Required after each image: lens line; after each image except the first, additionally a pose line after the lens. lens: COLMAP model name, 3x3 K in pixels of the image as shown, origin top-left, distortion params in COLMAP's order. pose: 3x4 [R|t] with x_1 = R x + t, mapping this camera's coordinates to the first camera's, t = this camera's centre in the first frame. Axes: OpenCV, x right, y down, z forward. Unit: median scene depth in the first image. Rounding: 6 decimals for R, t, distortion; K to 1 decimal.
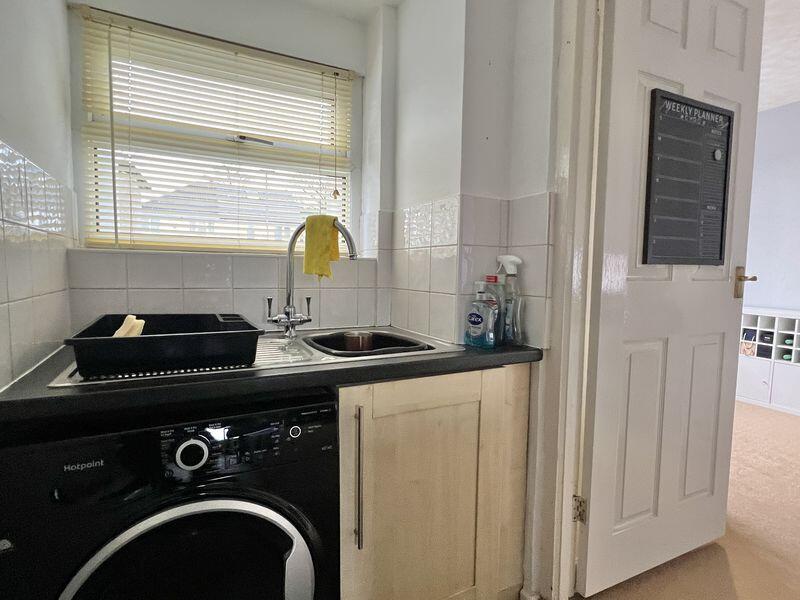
lens RADIAL K [[425.2, 0, 399.7], [0, 425.2, 300.3], [0, 0, 1]] dist [0.004709, -0.000273]
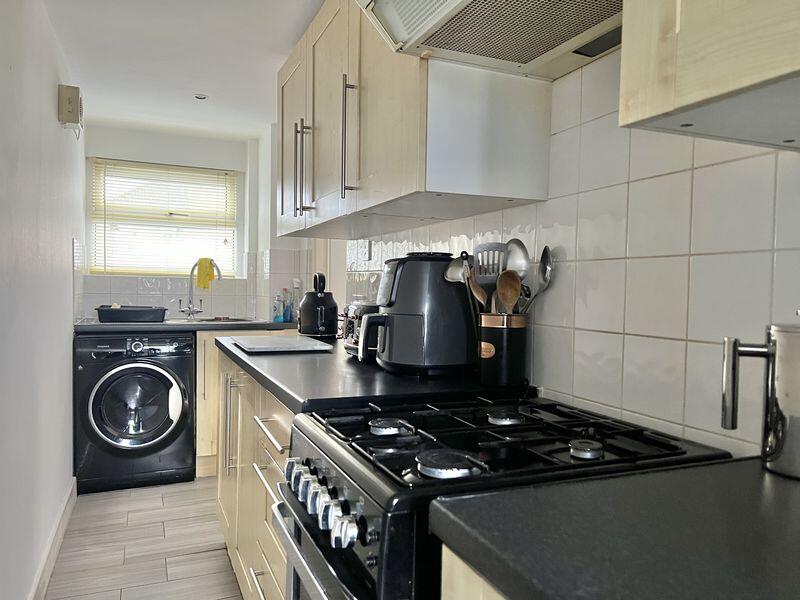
lens RADIAL K [[599.1, 0, 399.8], [0, 599.1, 300.9], [0, 0, 1]] dist [0.061670, -0.057712]
pose [[0.997588, 0.003946, -0.069306, 0.924733], [-0.007888, 0.998361, -0.056689, 0.156696], [0.068969, 0.057099, 0.995983, -1.751331]]
